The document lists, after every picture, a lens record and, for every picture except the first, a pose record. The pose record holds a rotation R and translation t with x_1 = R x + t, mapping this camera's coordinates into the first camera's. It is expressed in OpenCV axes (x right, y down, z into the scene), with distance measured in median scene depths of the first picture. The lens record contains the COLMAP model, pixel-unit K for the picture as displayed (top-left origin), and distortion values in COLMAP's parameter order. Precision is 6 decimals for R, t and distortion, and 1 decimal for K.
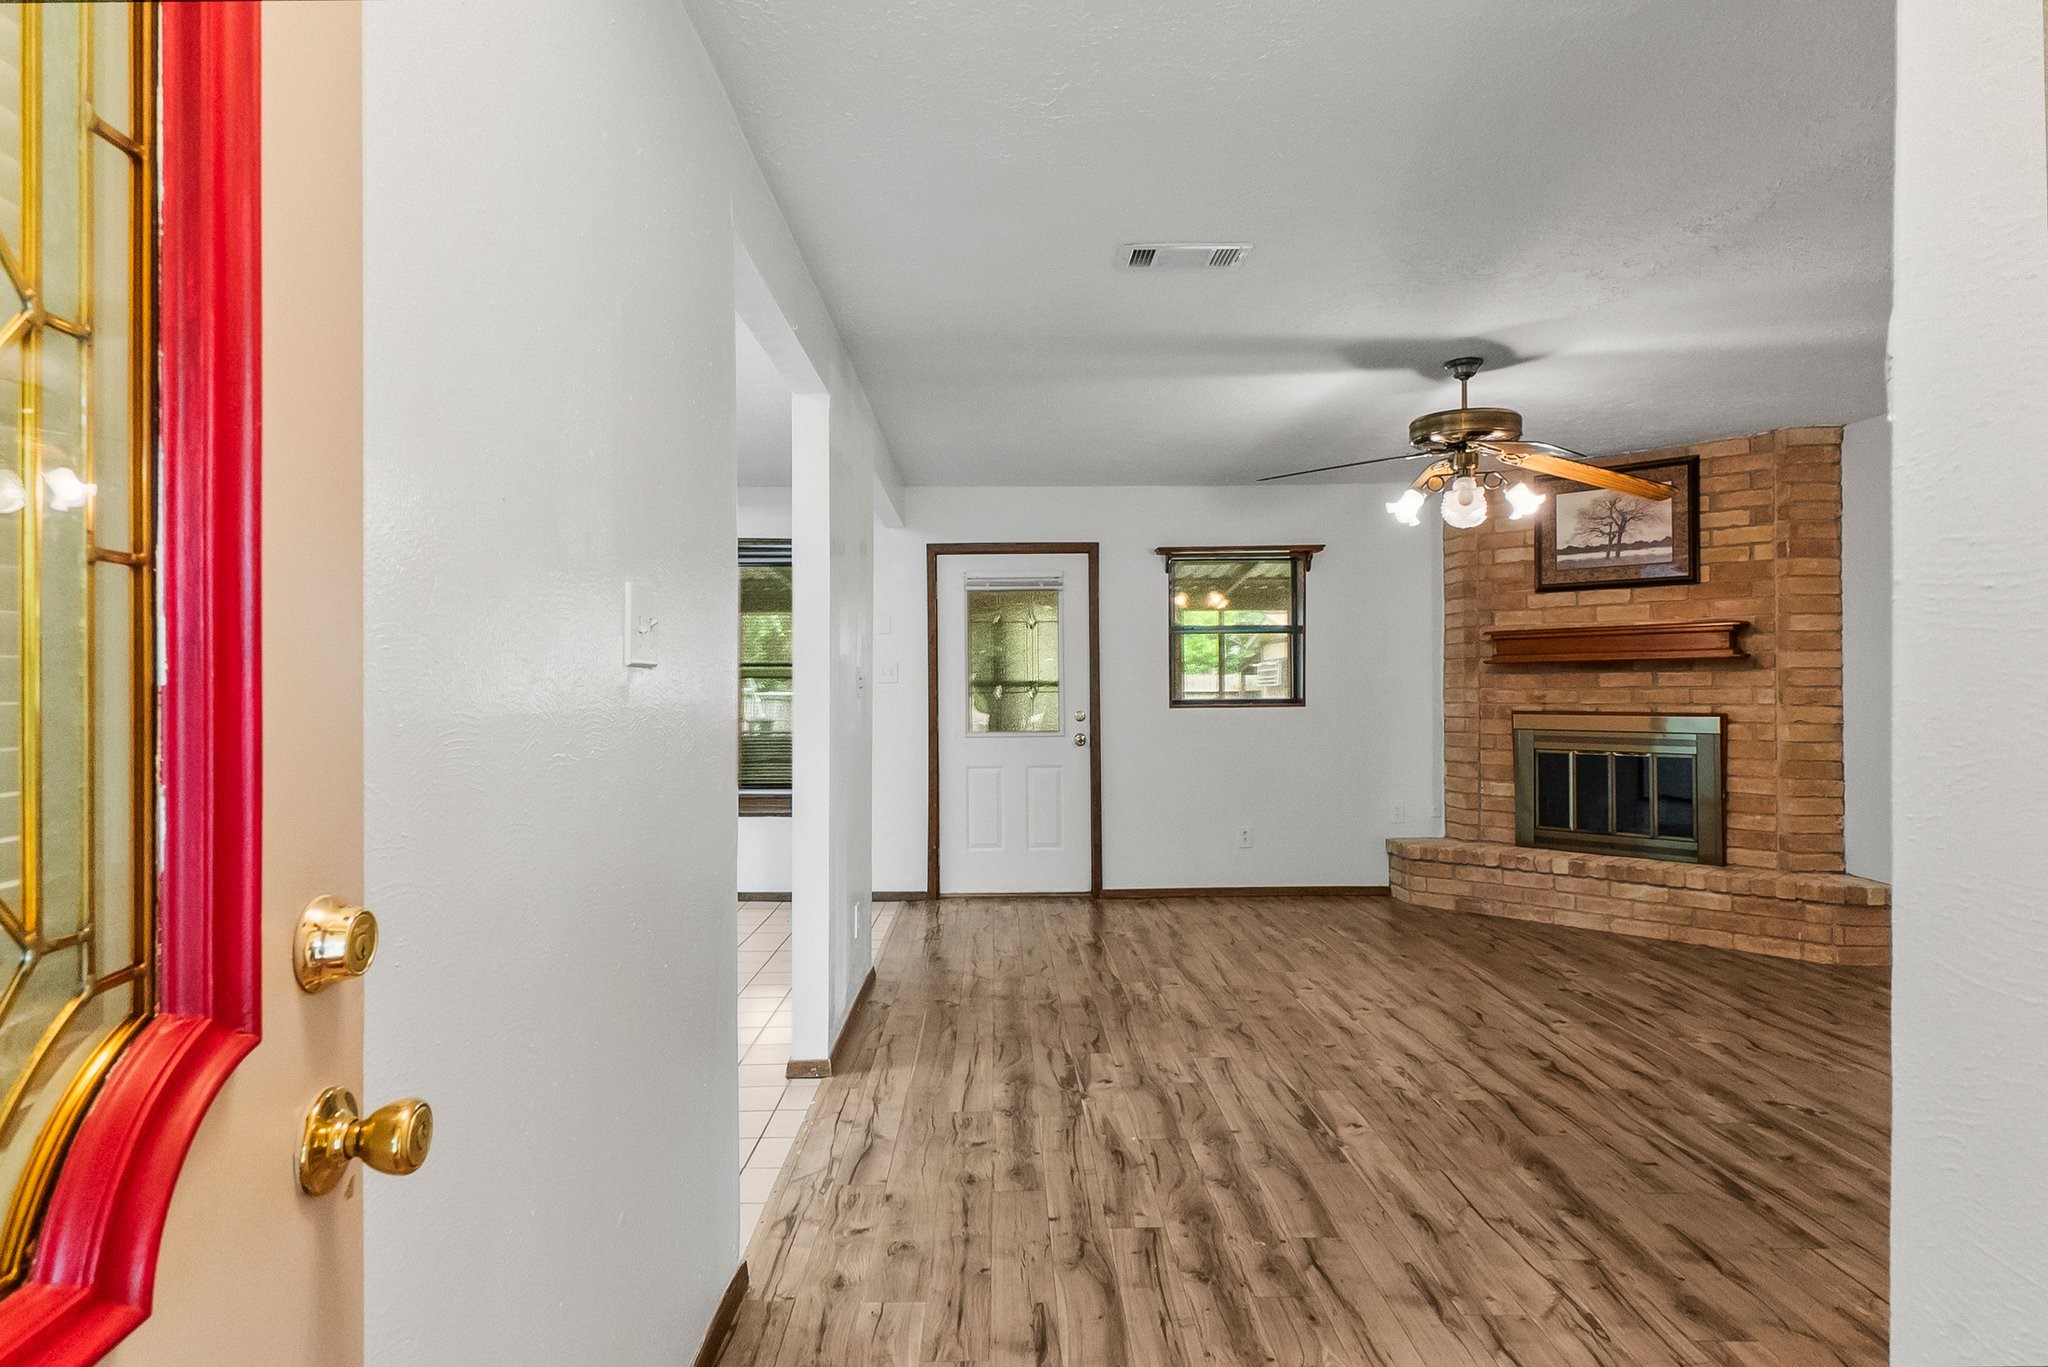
lens RADIAL K [[1106.3, 0, 991.7], [0, 1106.3, 667.0], [0, 0, 1]] dist [-0.004198, 0.003278]
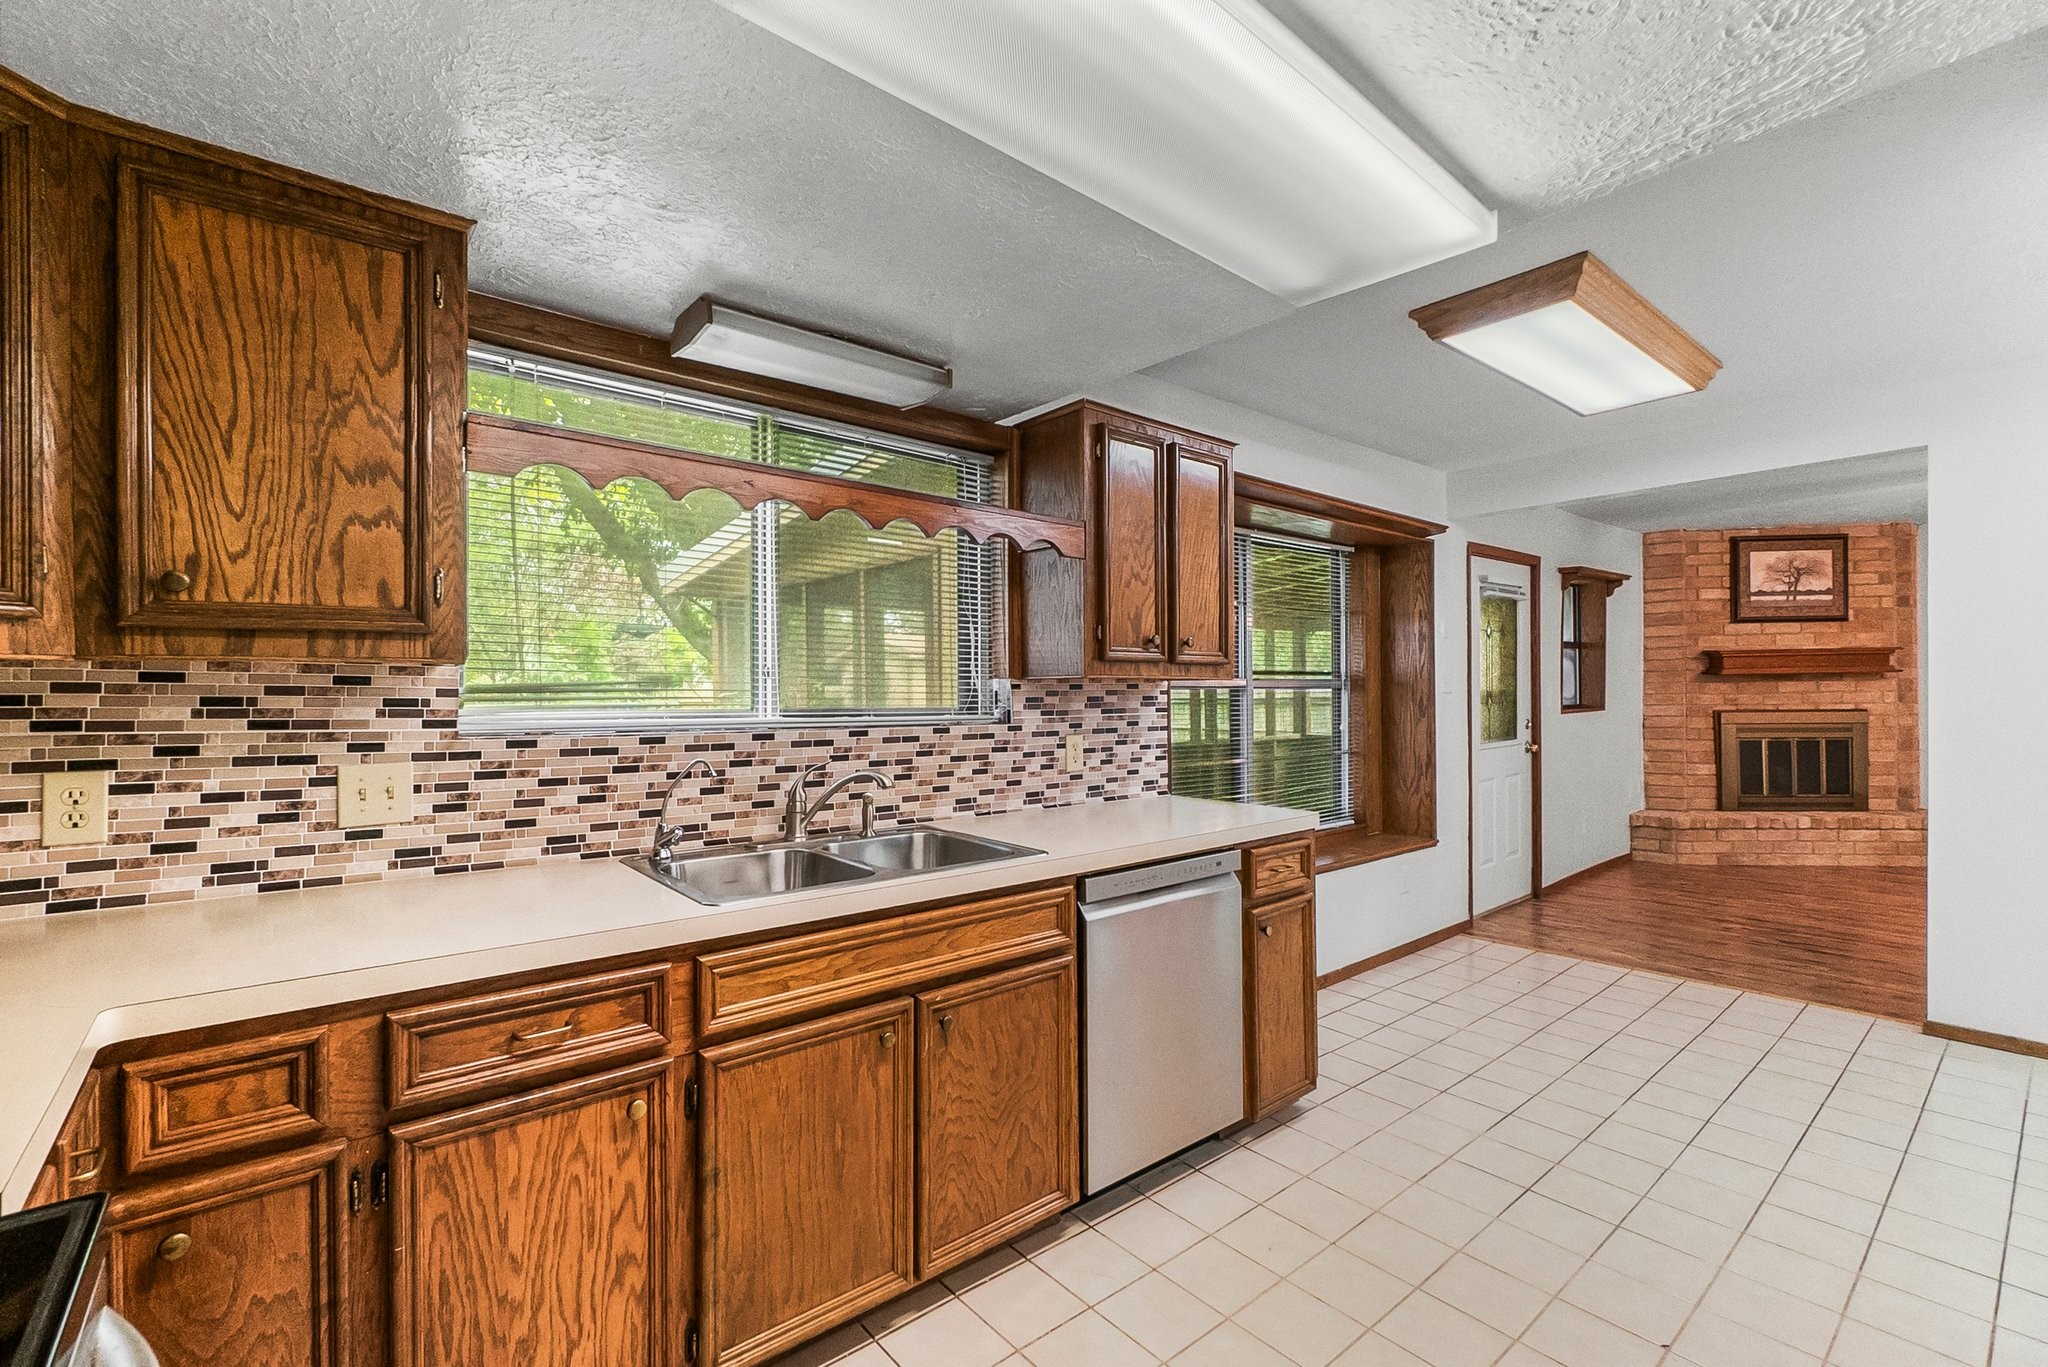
lens RADIAL K [[891.2, 0, 1011.8], [0, 891.2, 690.9], [0, 0, 1]] dist [-0.003109, -0.000414]
pose [[0.771049, -0.004162, 0.636763, -0.989106], [0.001418, 0.999987, 0.004820, 0.010506], [-0.636775, -0.002813, 0.771045, 0.810468]]
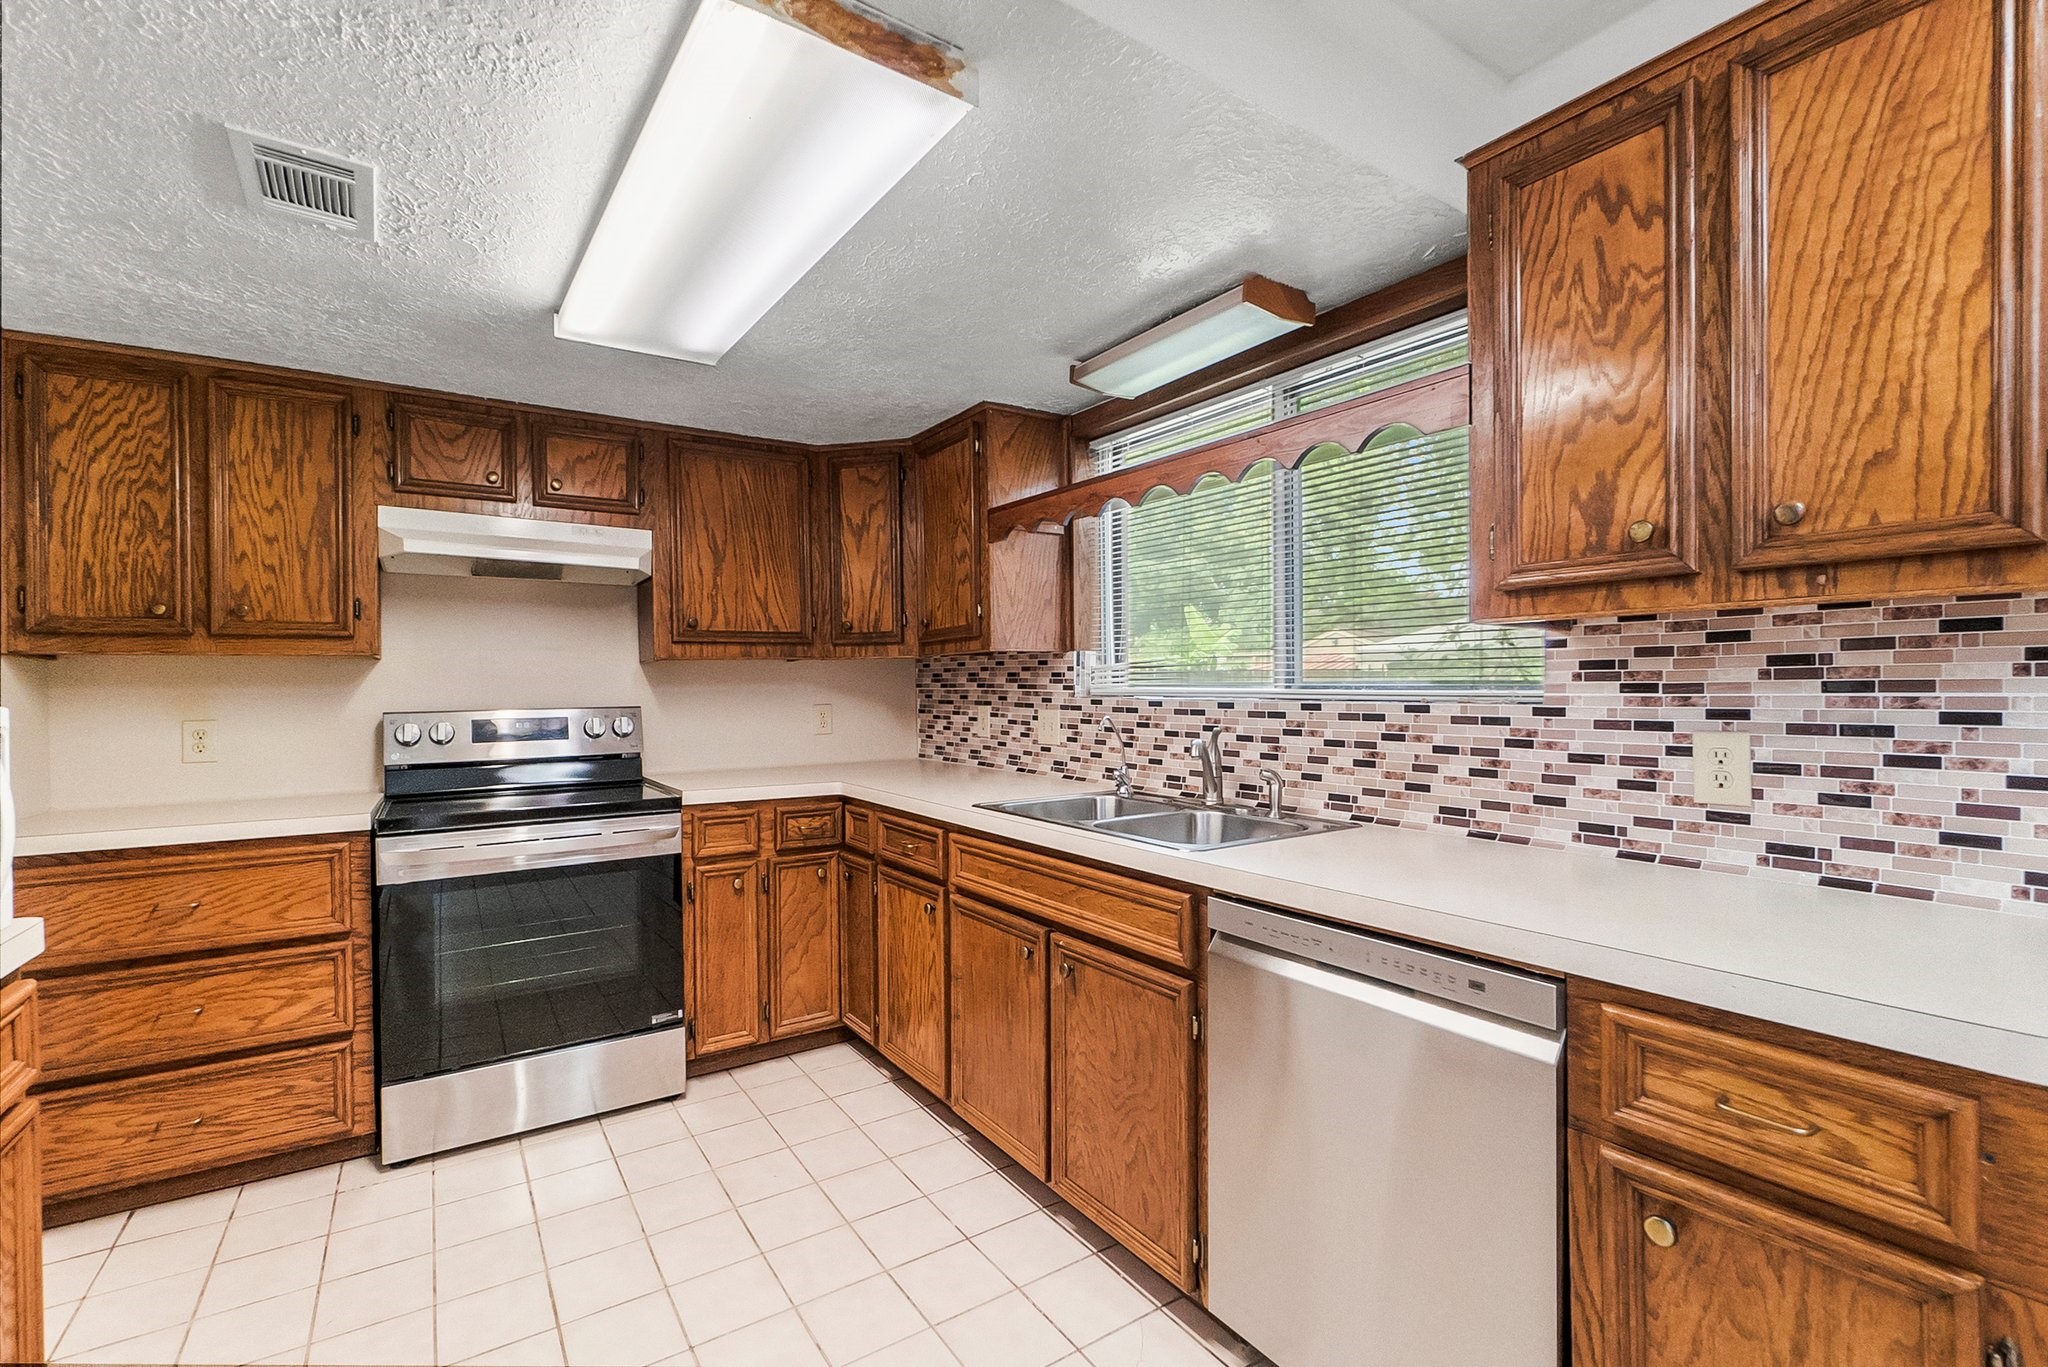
lens RADIAL K [[891.2, 0, 998.7], [0, 891.2, 692.3], [0, 0, 1]] dist [-0.003109, -0.000414]
pose [[0.543513, -0.001889, -0.839399, -0.496190], [0.013909, 0.999880, 0.006757, 0.022862], [0.839285, -0.015348, 0.543474, 0.870301]]
